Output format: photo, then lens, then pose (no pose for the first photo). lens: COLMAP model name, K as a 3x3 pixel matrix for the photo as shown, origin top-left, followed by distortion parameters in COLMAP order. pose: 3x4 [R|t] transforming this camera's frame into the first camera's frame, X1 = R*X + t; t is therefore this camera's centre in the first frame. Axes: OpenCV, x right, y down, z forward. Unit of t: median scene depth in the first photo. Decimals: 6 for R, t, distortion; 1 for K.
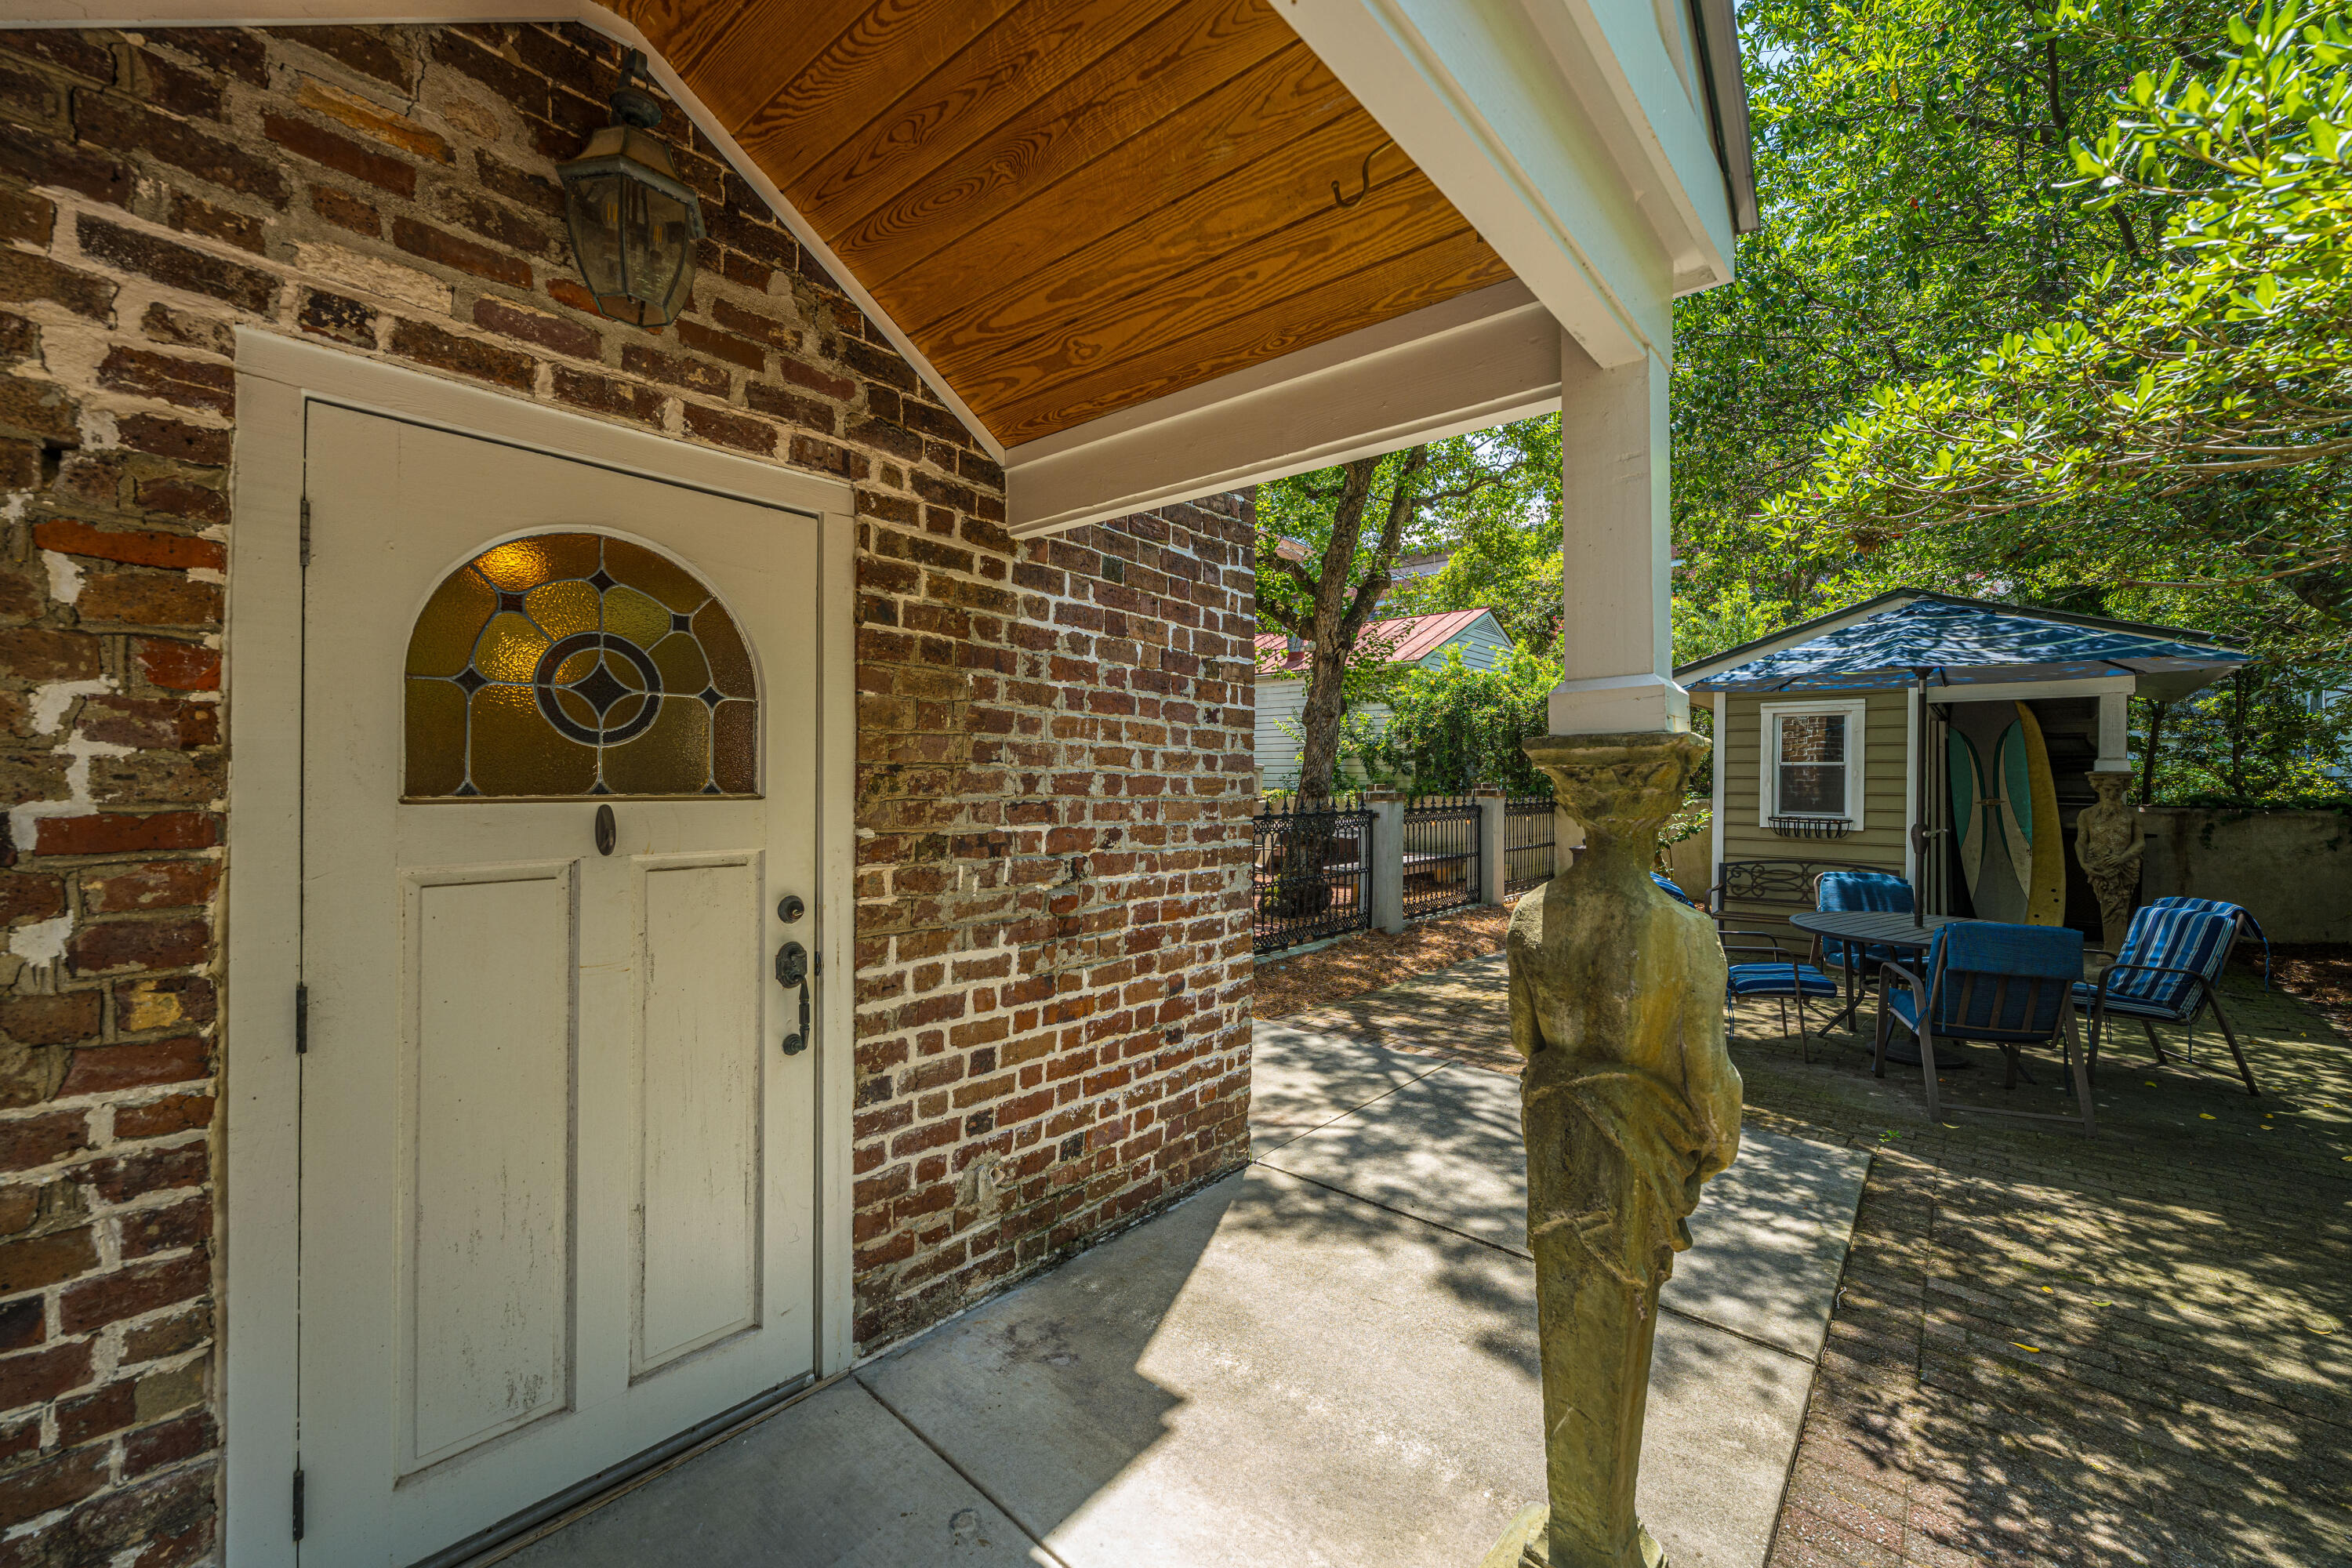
lens RADIAL K [[962.4, 0, 1176.0], [0, 962.4, 784.0], [0, 0, 1]] dist [0.026457, -0.000273]
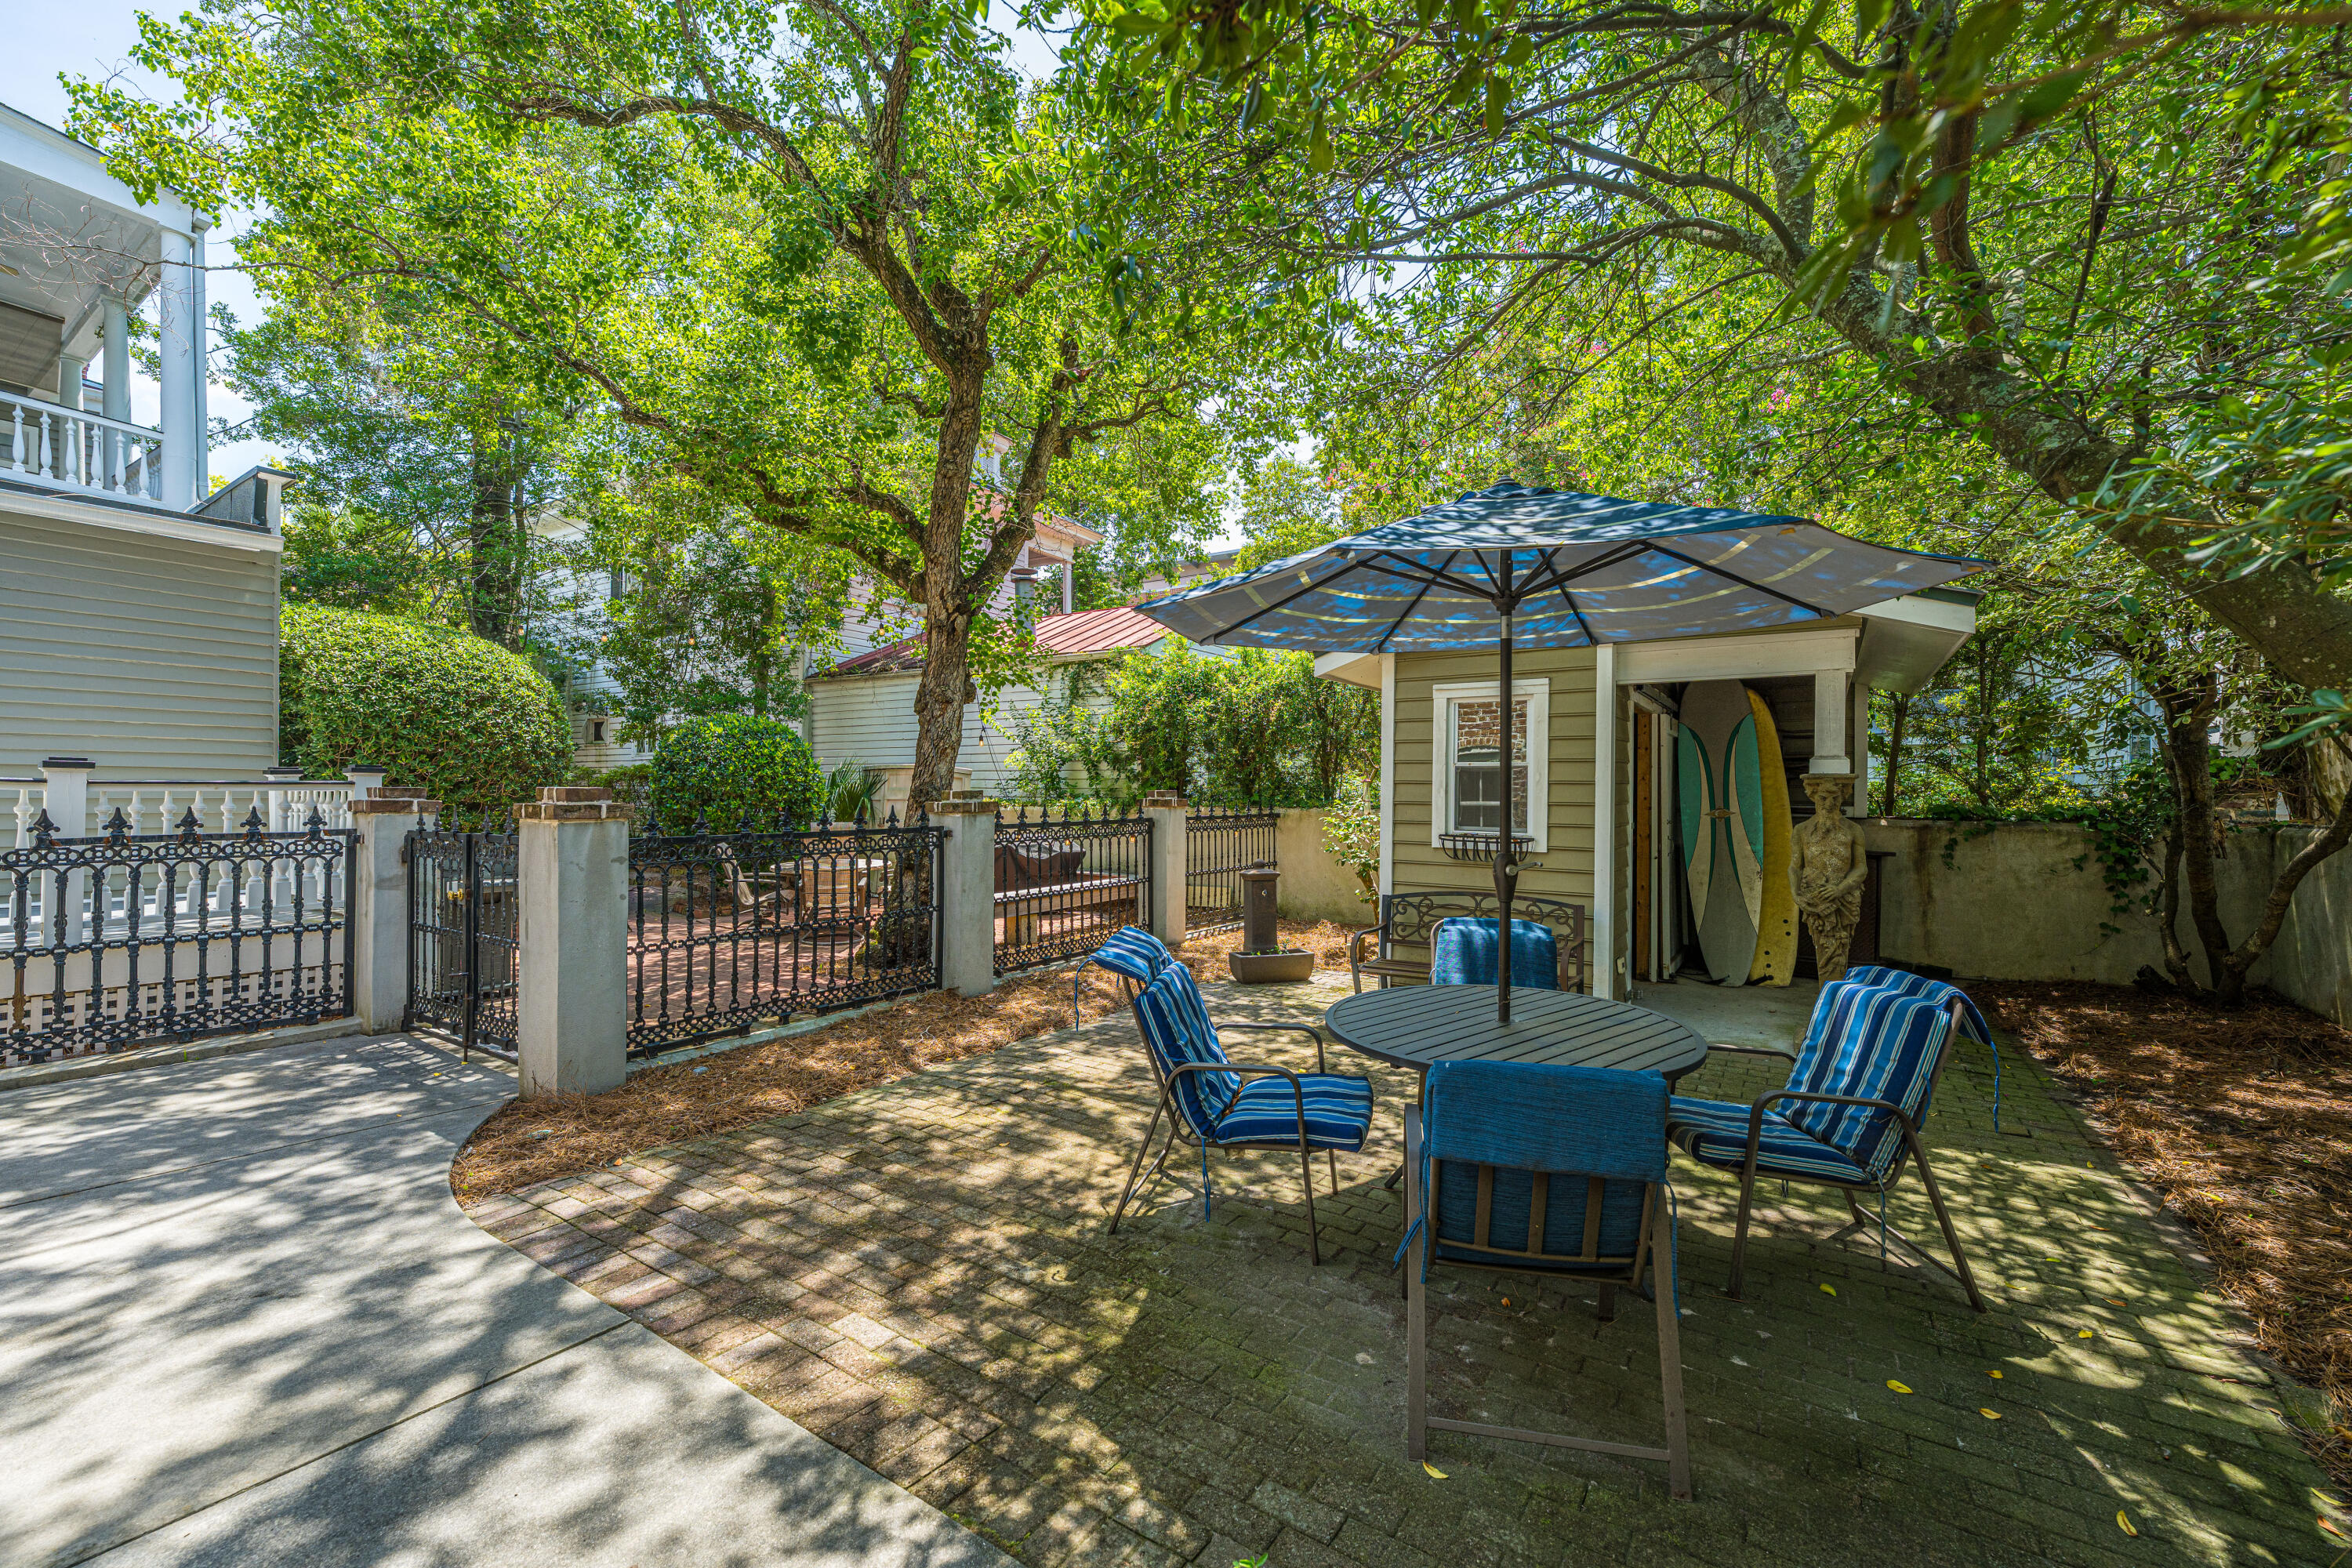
lens RADIAL K [[962.4, 0, 1176.0], [0, 962.4, 784.0], [0, 0, 1]] dist [0.026457, -0.000273]
pose [[0.992799, 0.002059, 0.119775, 0.294531], [-0.001019, 0.999961, -0.008744, 0.001217], [-0.119788, 0.008559, 0.992763, 0.257530]]
